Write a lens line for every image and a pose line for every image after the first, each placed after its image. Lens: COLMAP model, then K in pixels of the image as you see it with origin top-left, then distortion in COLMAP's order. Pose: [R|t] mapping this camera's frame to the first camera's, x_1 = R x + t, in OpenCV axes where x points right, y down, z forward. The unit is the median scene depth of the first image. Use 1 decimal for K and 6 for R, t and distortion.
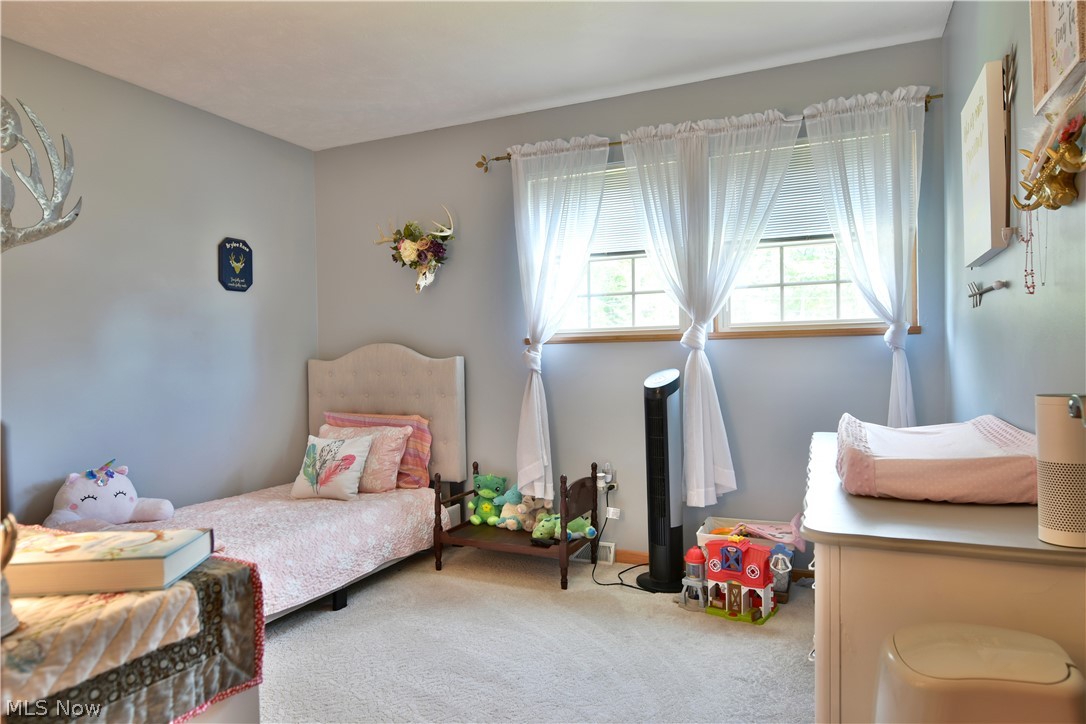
lens RADIAL K [[663.7, 0, 543.4], [0, 663.7, 361.9], [0, 0, 1]] dist [-0.014281, -0.002628]
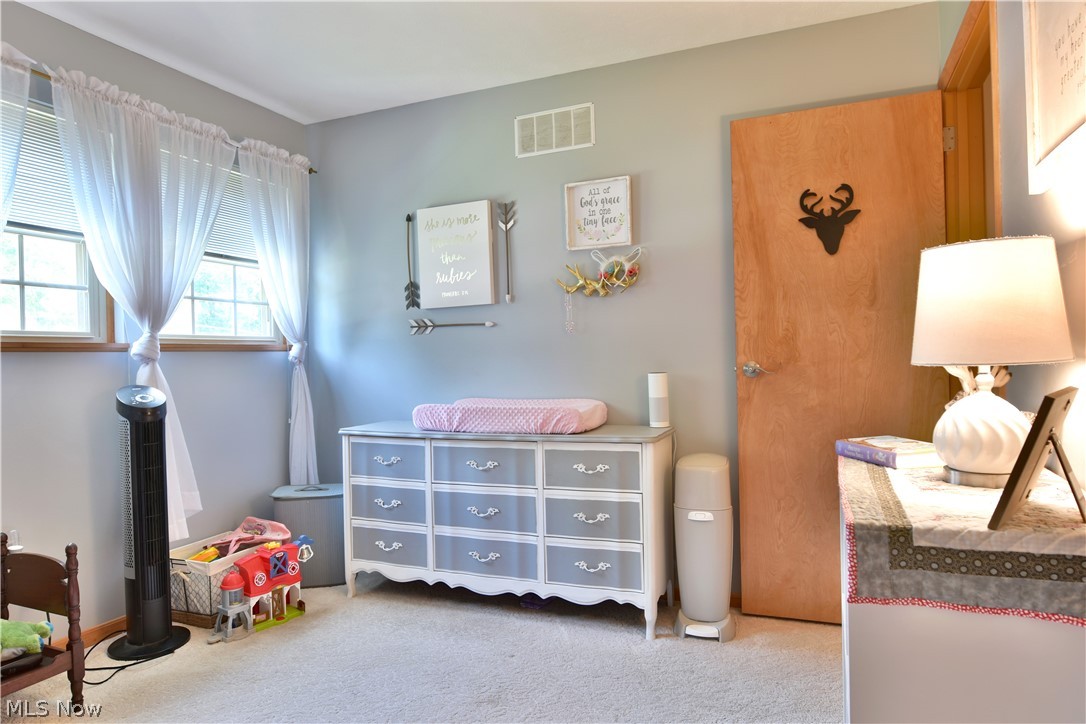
lens RADIAL K [[663.7, 0, 542.0], [0, 663.7, 357.0], [0, 0, 1]] dist [-0.014281, -0.002628]
pose [[-0.024344, 0.012462, 0.999626, -0.681998], [0.023866, 0.999645, -0.011881, -0.004118], [-0.999419, 0.023568, -0.024633, 0.543452]]
